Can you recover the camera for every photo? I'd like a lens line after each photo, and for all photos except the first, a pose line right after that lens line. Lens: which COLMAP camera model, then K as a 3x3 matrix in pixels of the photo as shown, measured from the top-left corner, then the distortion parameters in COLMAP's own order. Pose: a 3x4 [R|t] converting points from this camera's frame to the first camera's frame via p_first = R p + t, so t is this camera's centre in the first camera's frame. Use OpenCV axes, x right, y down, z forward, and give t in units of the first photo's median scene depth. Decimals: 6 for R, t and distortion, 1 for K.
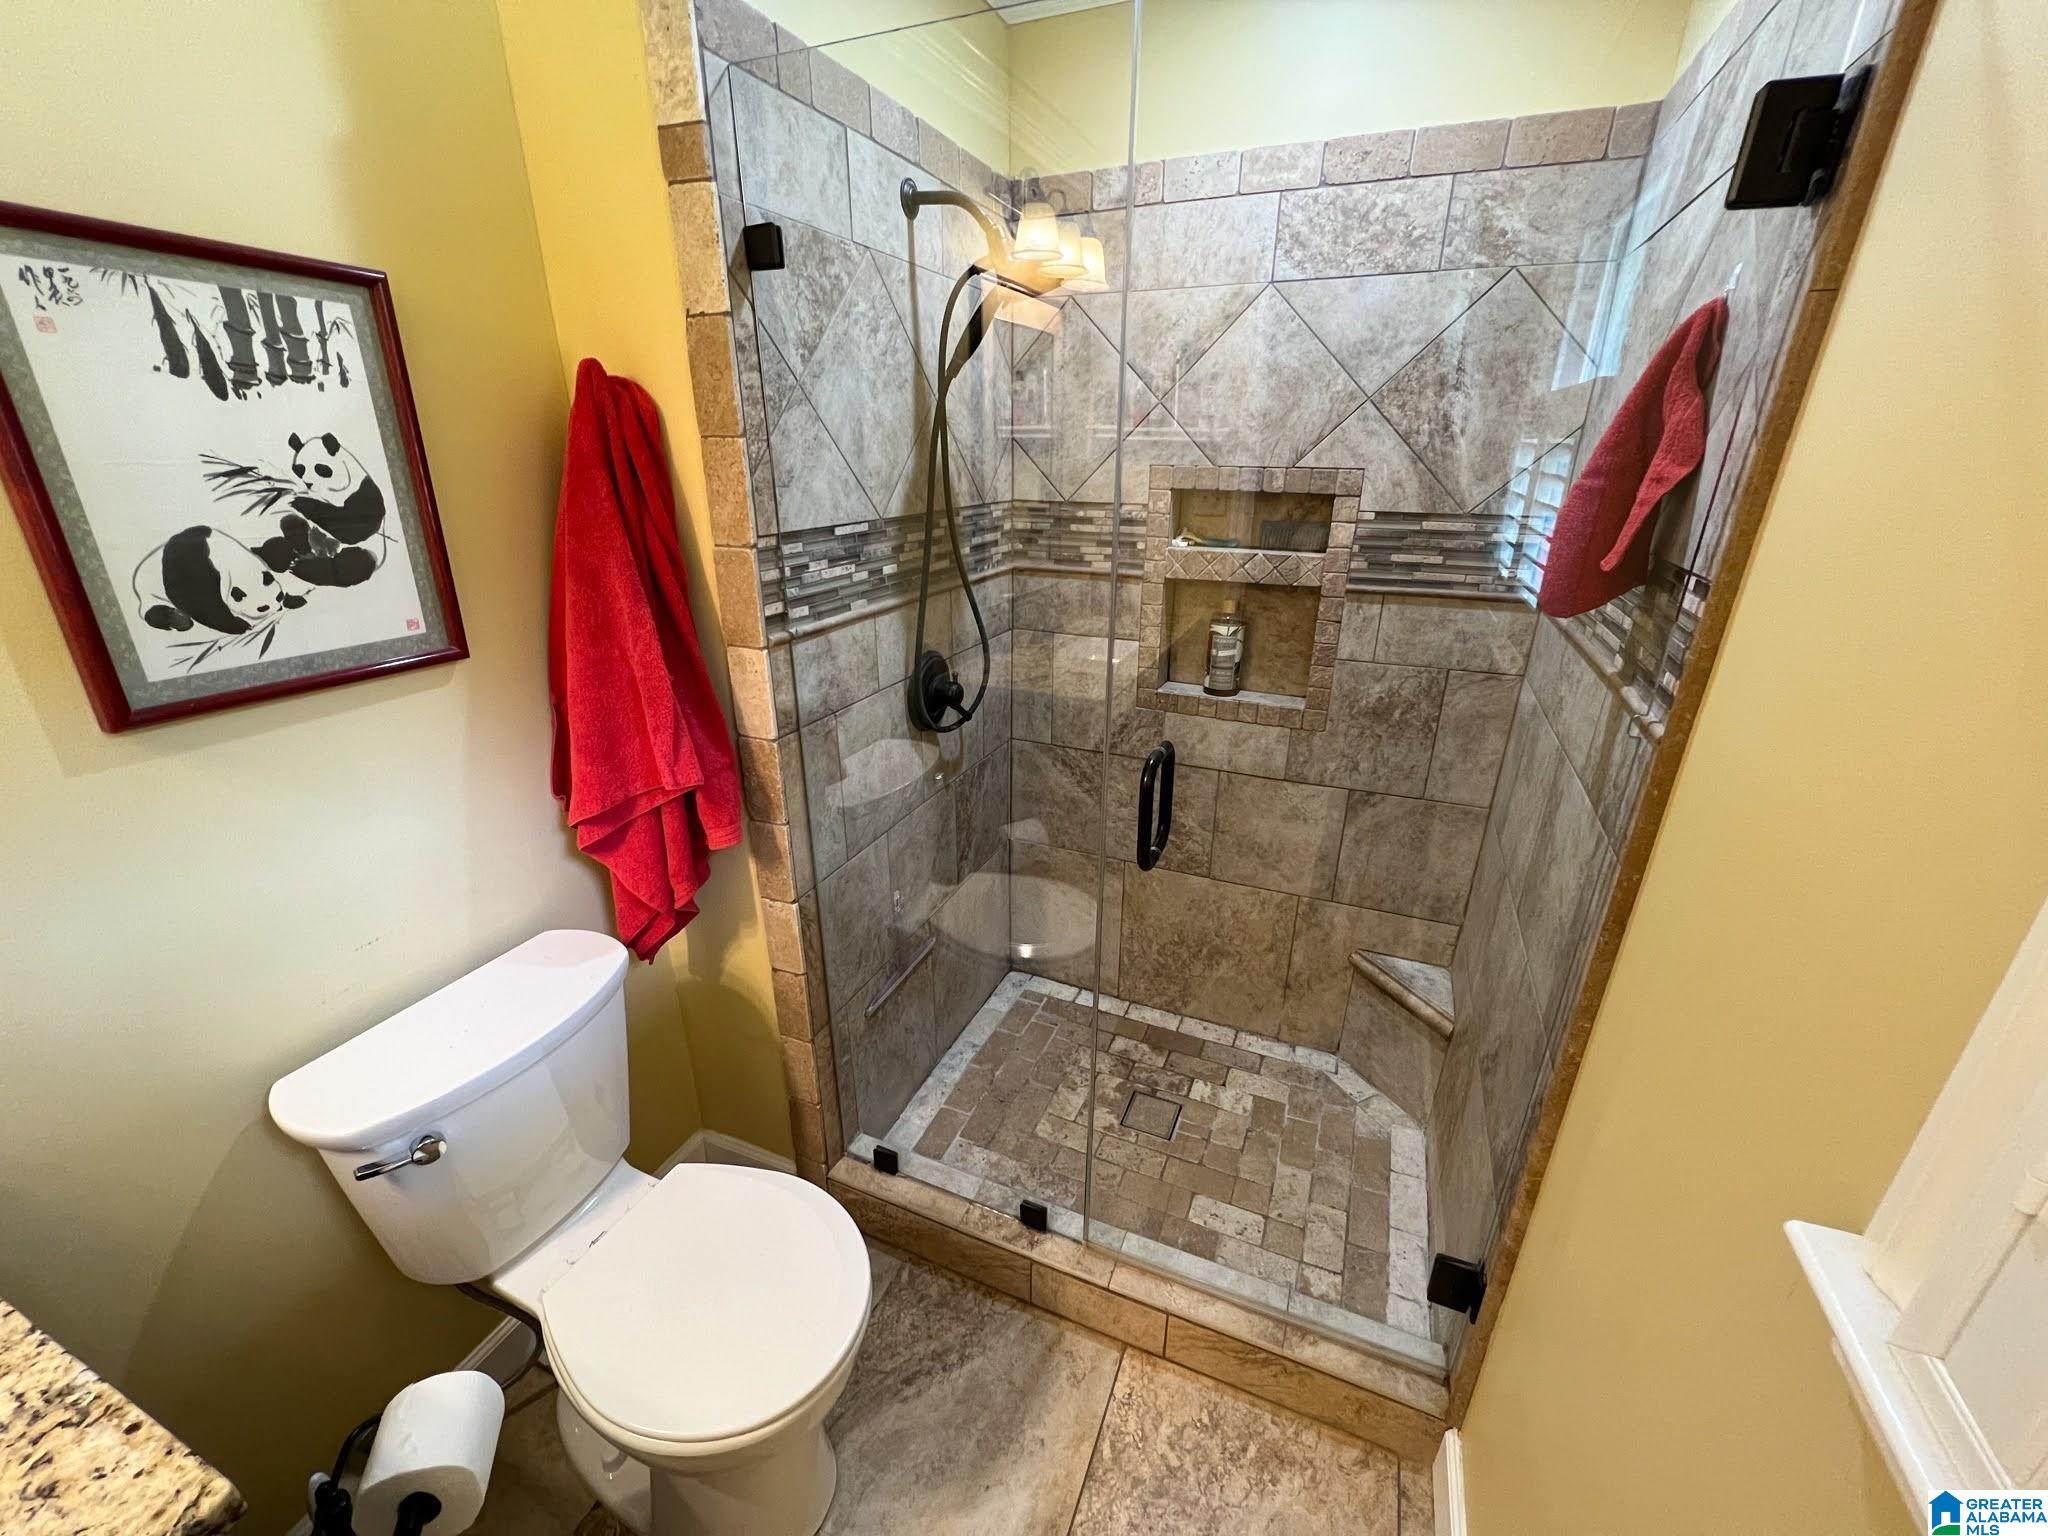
lens RADIAL K [[817.2, 0, 1024.0], [0, 817.2, 768.0], [0, 0, 1]] dist [-0.002838, -0.000387]
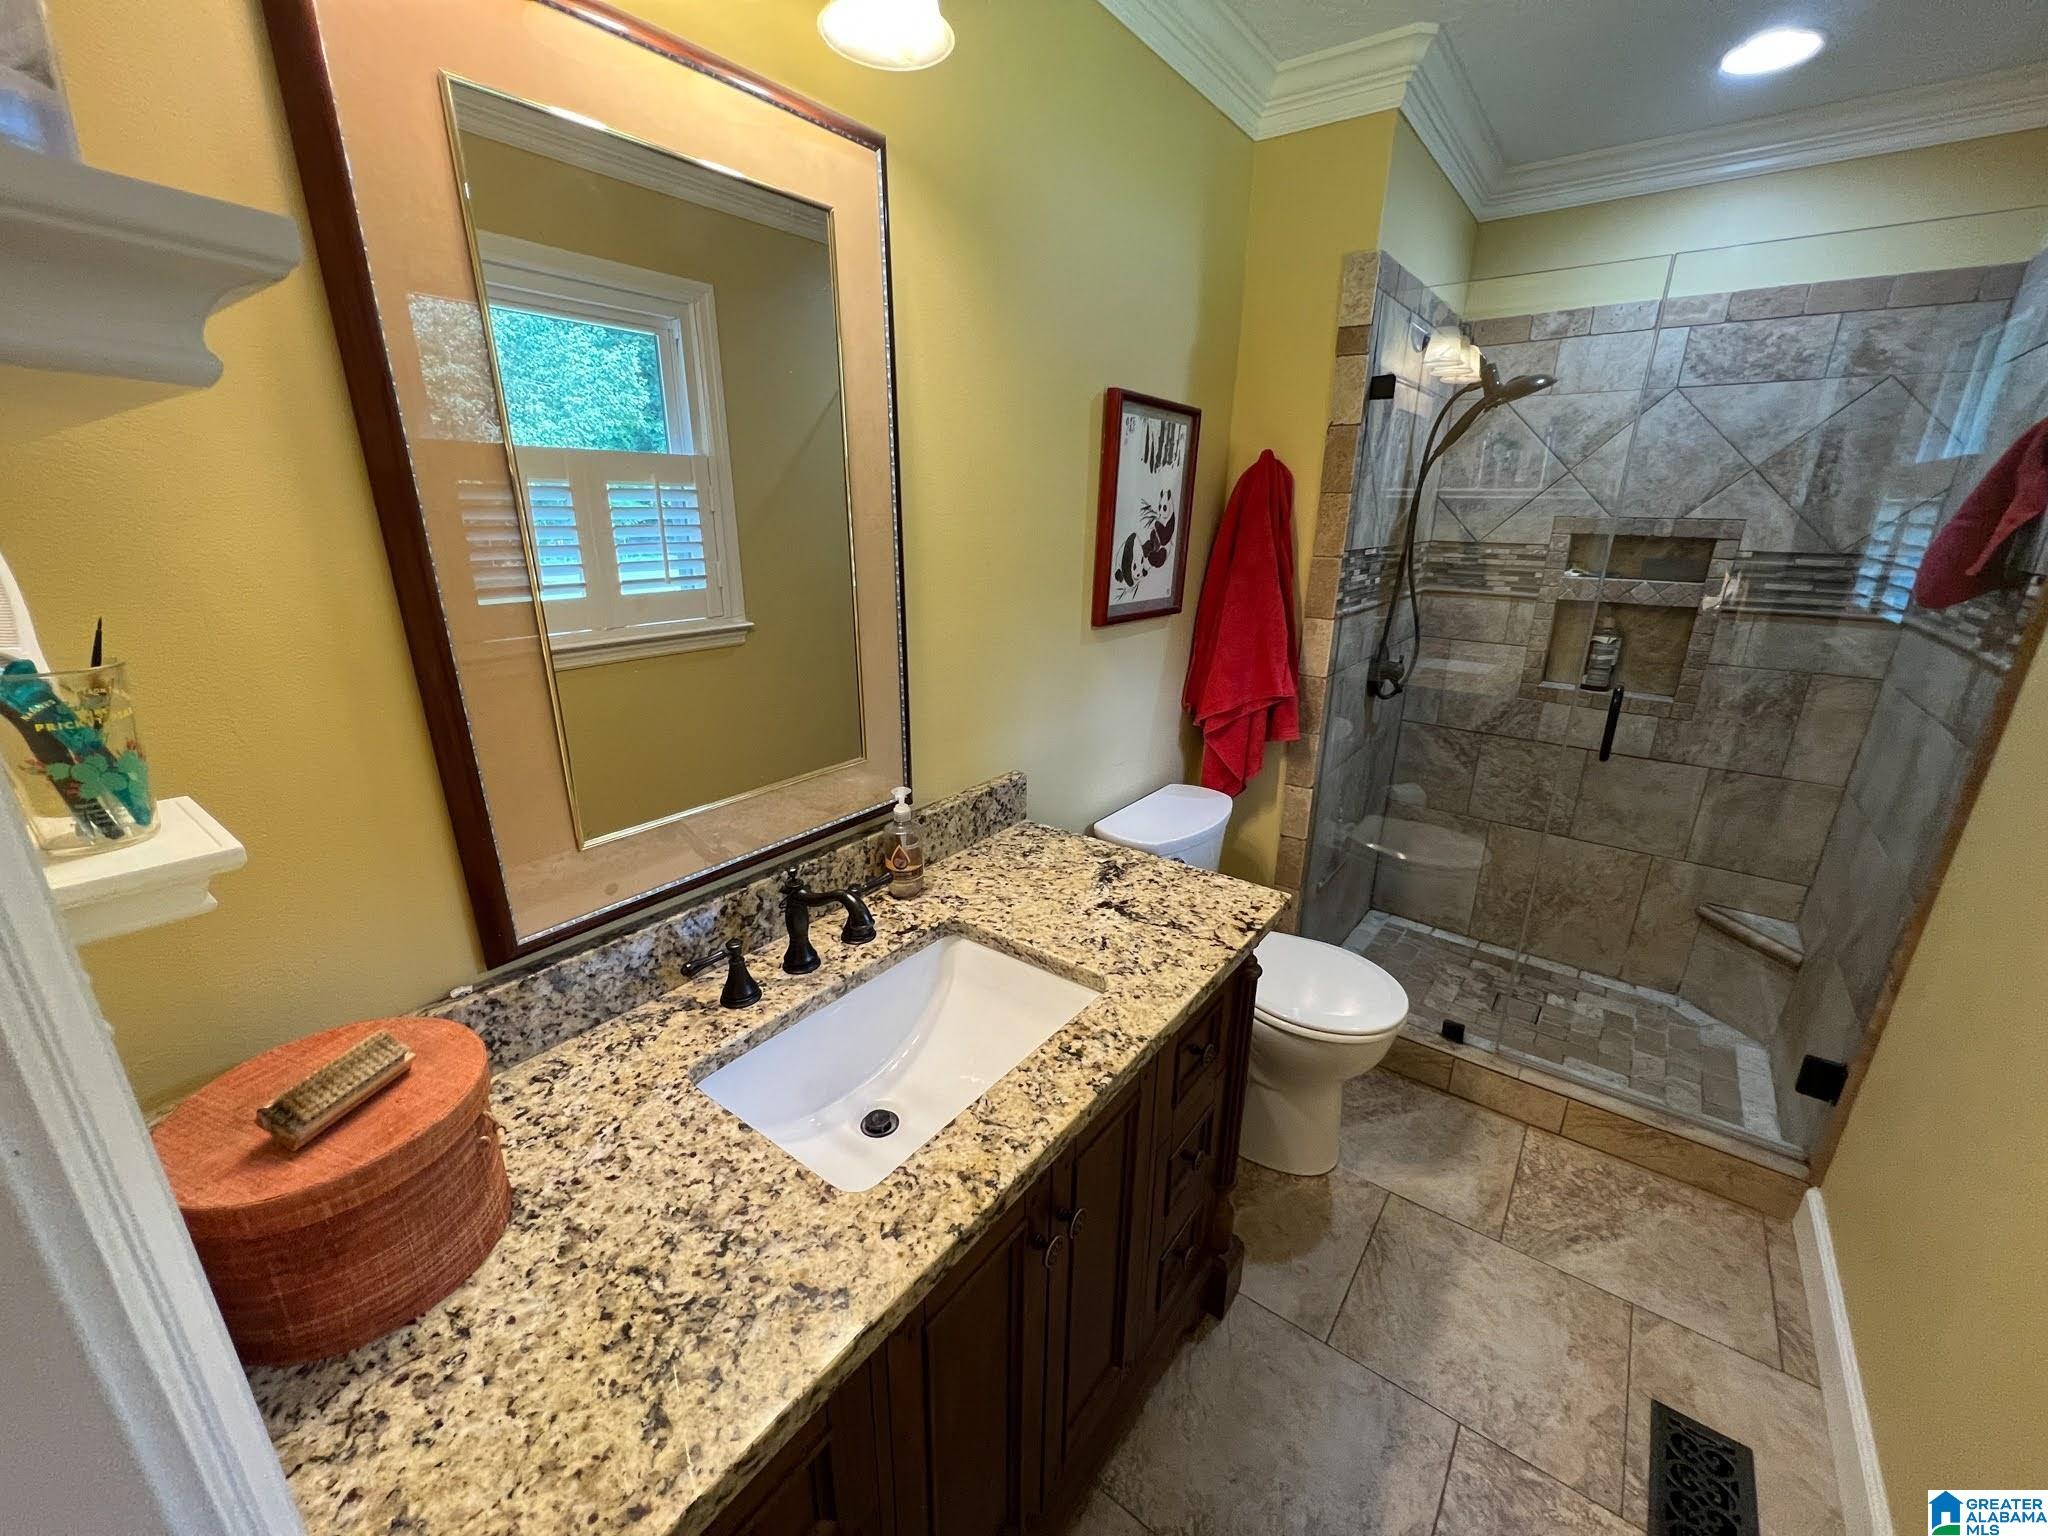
lens RADIAL K [[816.5, 0, 1024.0], [0, 816.5, 768.0], [0, 0, 1]] dist [0.000456, -0.000439]
pose [[0.970070, 0.082005, -0.228559, -0.414422], [-0.097029, 0.993746, -0.055272, 0.239973], [0.222597, 0.075795, 0.971960, -0.565035]]
